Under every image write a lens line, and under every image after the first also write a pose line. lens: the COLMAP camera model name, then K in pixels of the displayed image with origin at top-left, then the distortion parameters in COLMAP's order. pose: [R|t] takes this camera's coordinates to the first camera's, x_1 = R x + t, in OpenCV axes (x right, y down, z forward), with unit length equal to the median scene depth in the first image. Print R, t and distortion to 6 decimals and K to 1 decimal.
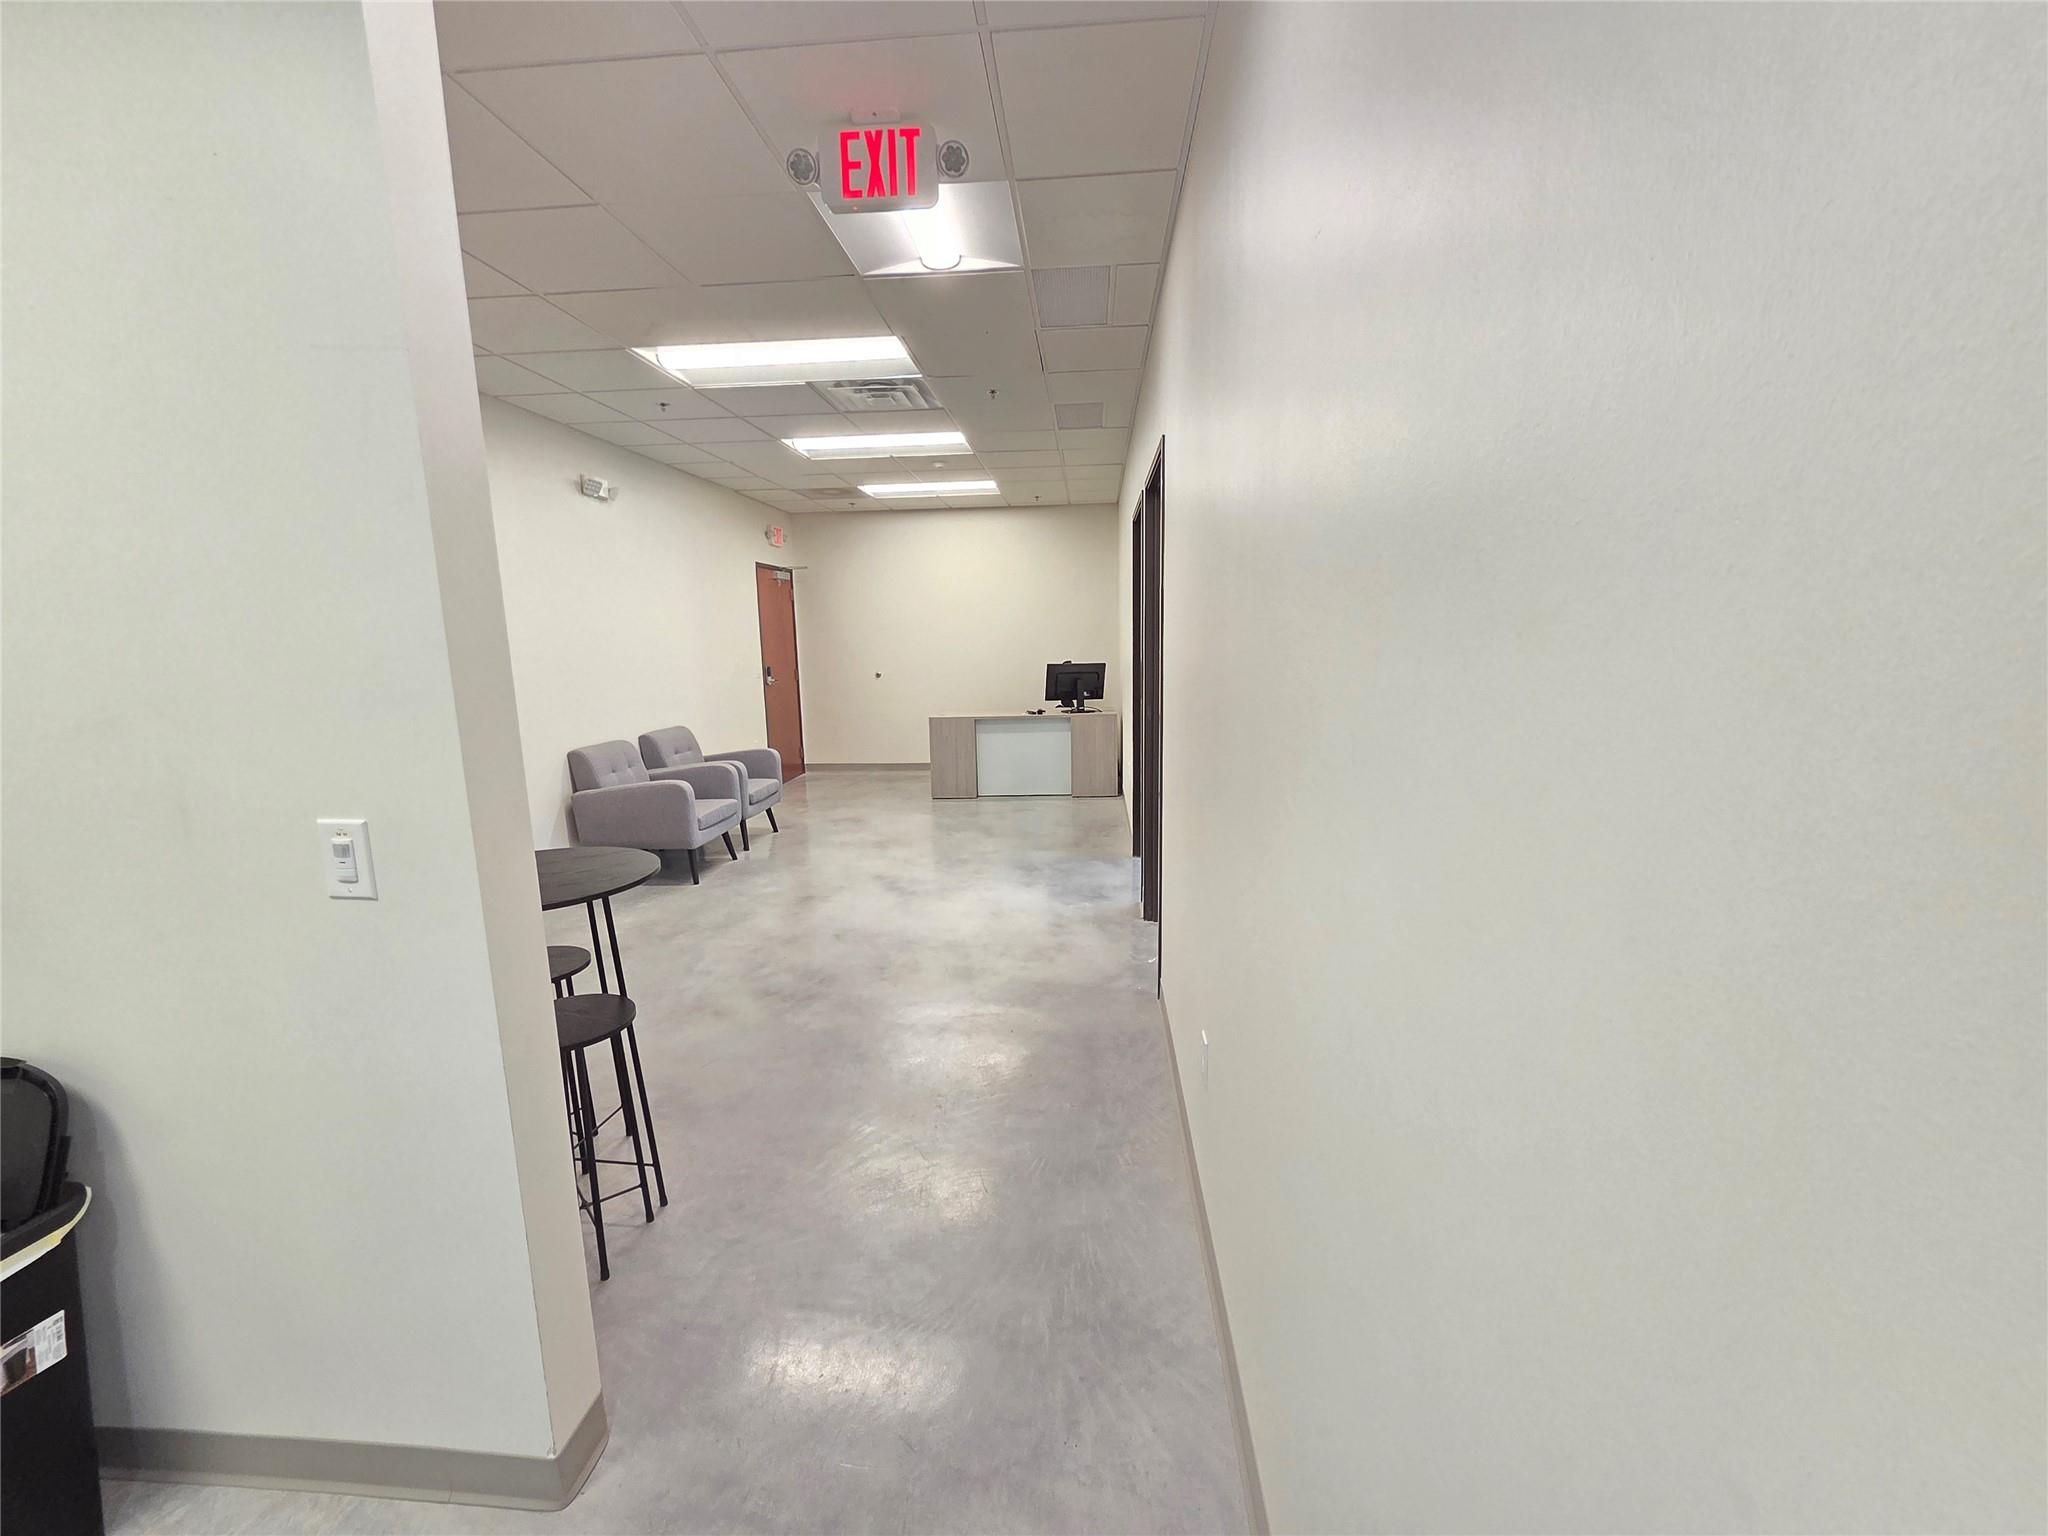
lens RADIAL K [[843.7, 0, 1018.6], [0, 843.7, 762.7], [0, 0, 1]] dist [-0.003951, -0.000347]
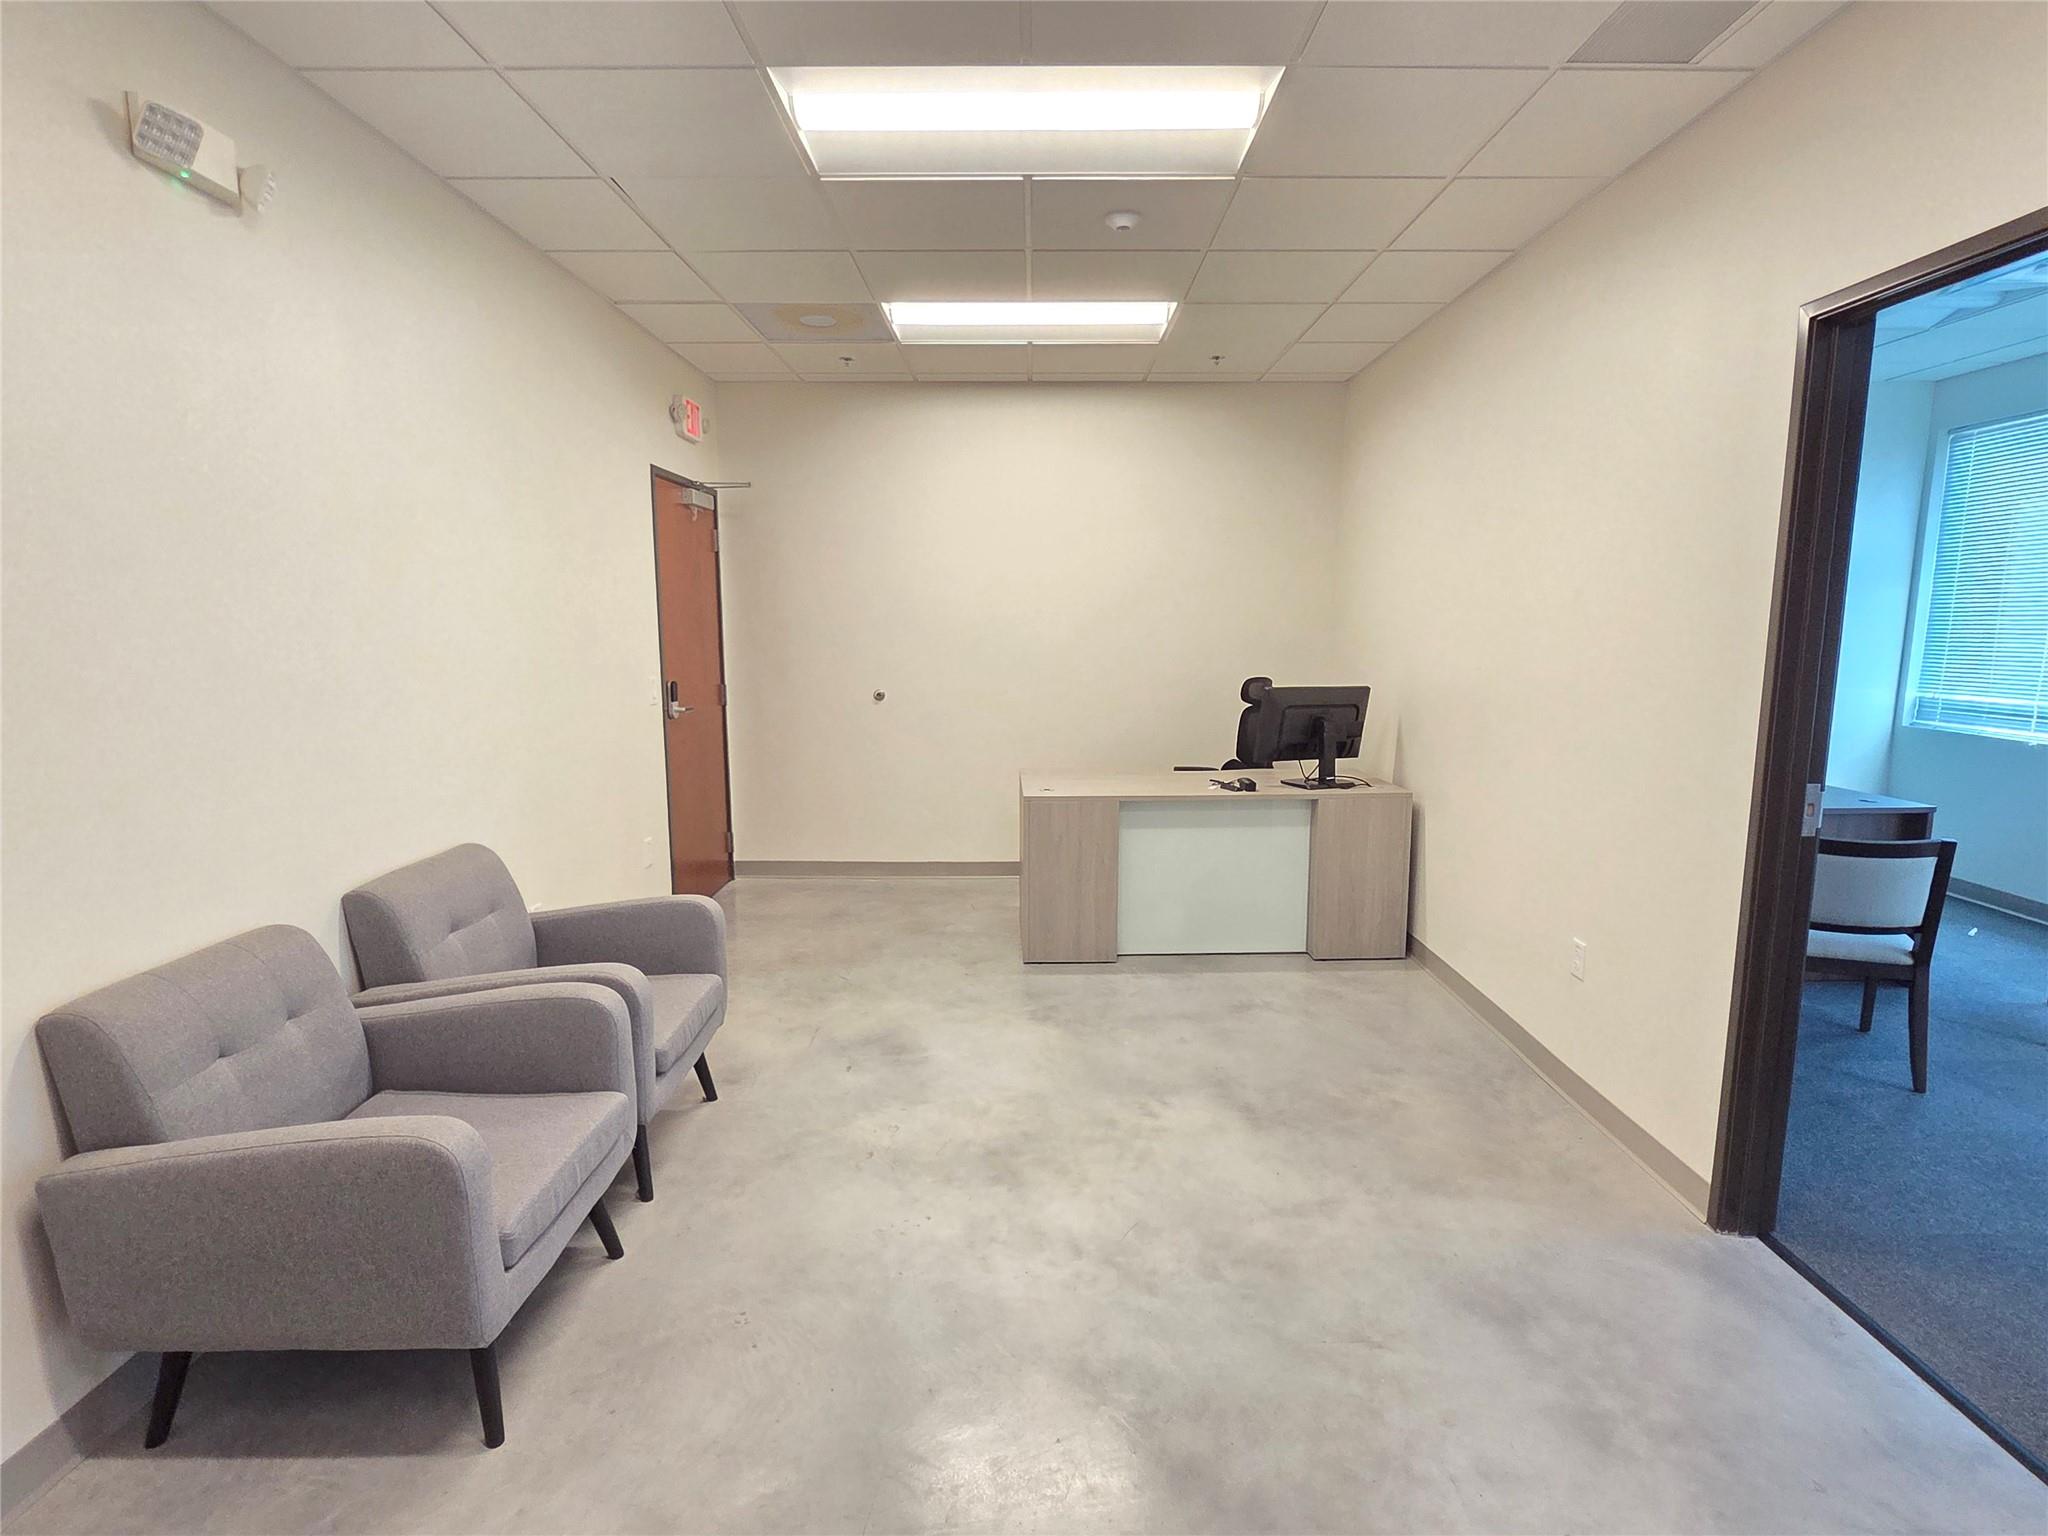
lens RADIAL K [[1028.9, 0, 1023.3], [0, 1028.9, 769.9], [0, 0, 1]] dist [-0.006575, -0.003083]
pose [[0.996847, 0.006842, 0.079057, -0.152108], [-0.006304, 0.999955, -0.007053, -0.064261], [-0.079101, 0.006532, 0.996845, 0.419695]]
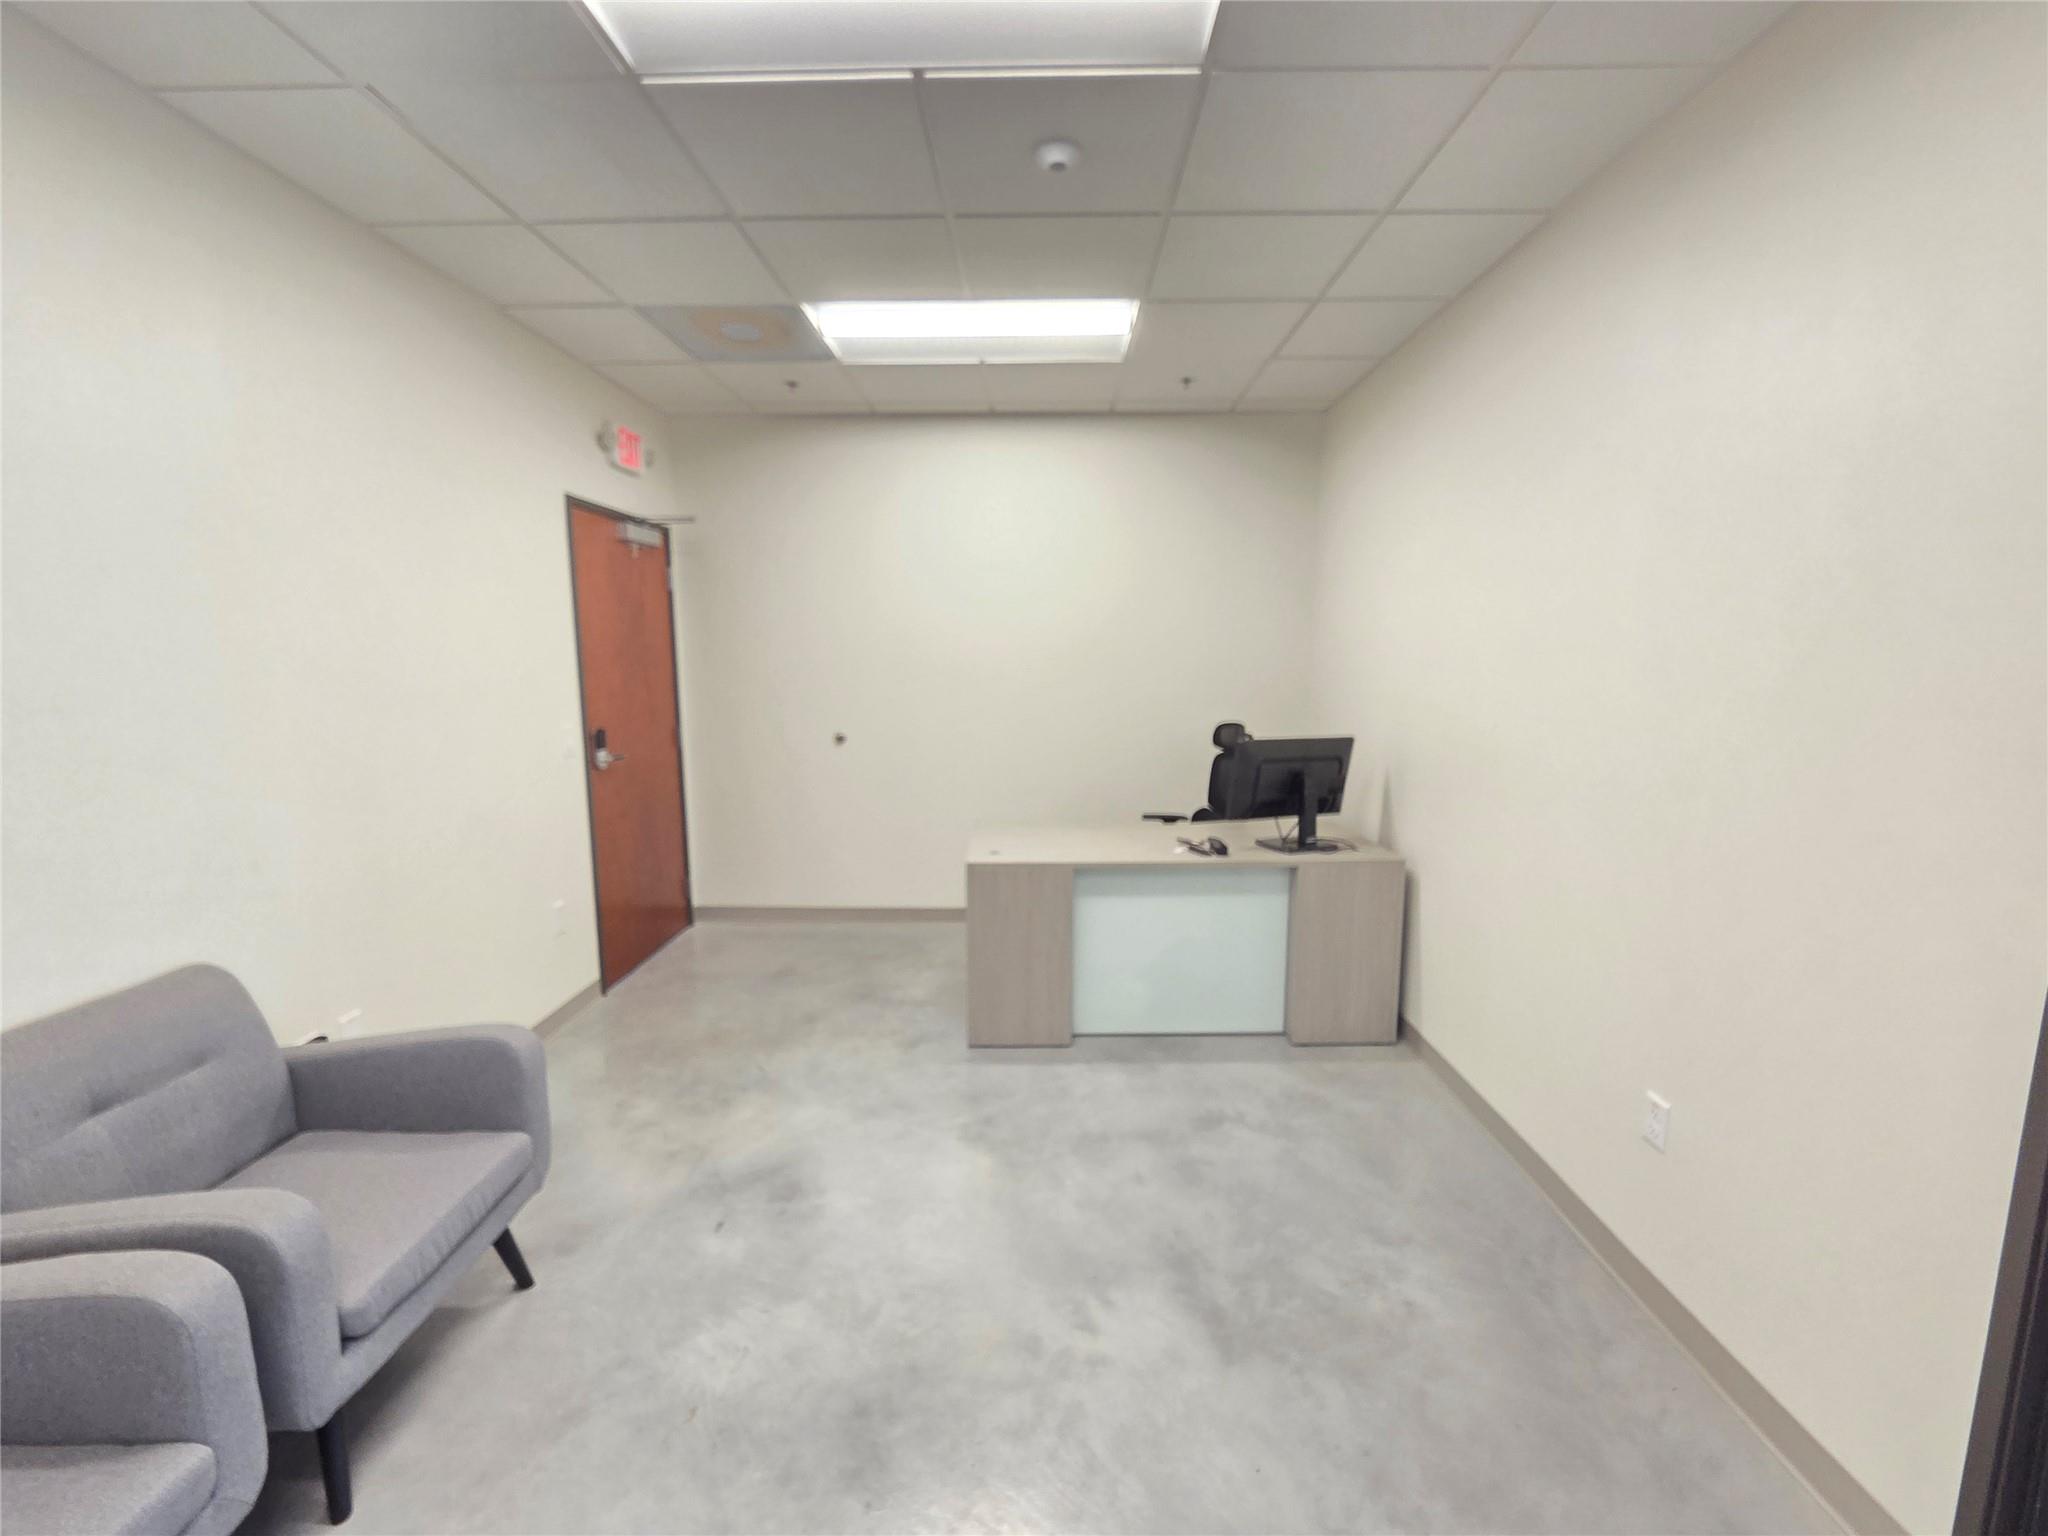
lens RADIAL K [[843.7, 0, 1023.7], [0, 843.7, 771.0], [0, 0, 1]] dist [-0.003951, -0.000347]
pose [[0.997921, 0.009858, 0.063696, -0.104385], [-0.009169, 0.999896, -0.011104, -0.094928], [-0.063799, 0.010497, 0.997908, 0.573159]]
